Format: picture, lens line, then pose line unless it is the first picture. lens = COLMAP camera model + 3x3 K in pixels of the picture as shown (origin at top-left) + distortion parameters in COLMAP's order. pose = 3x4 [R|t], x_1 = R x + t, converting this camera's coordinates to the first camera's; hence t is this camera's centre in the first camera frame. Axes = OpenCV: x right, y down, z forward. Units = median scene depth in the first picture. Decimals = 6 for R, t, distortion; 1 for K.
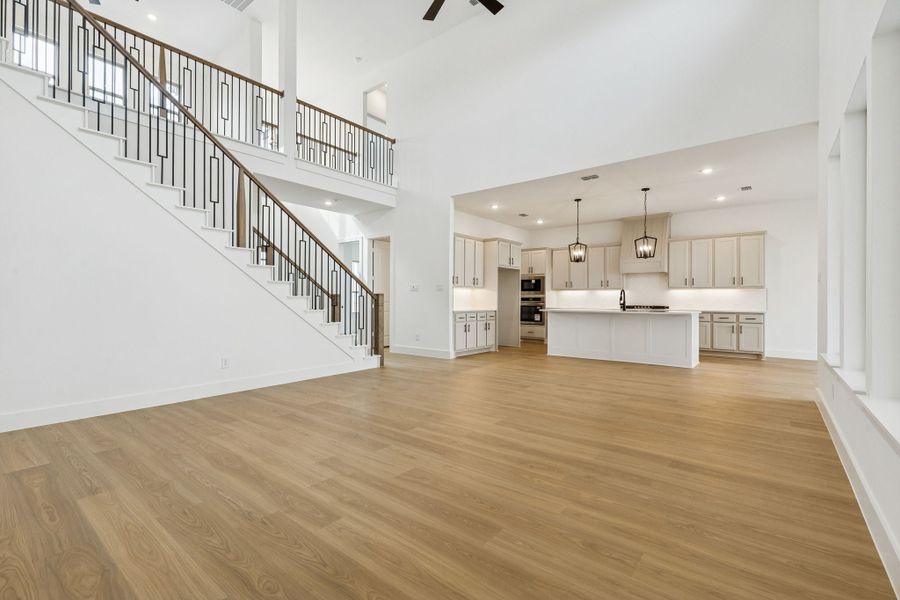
lens RADIAL K [[403.9, 0, 448.6], [0, 403.9, 299.7], [0, 0, 1]] dist [0.002631, -0.000100]
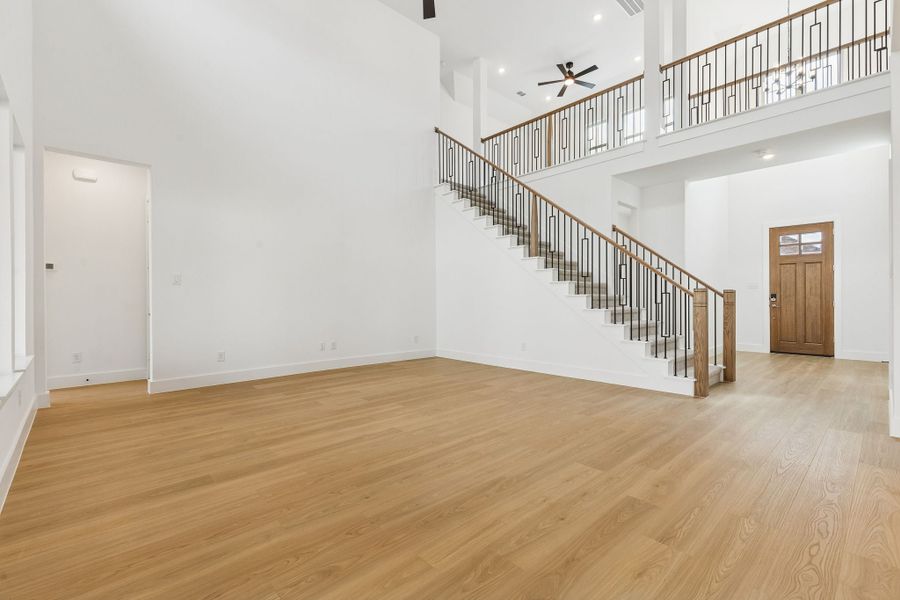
lens RADIAL K [[403.9, 0, 447.3], [0, 403.9, 299.2], [0, 0, 1]] dist [0.002631, -0.000100]
pose [[-0.150934, 0.000204, -0.988544, 1.076335], [0.004855, 0.999988, -0.000535, 0.002420], [0.988532, -0.004880, -0.150933, 1.308600]]
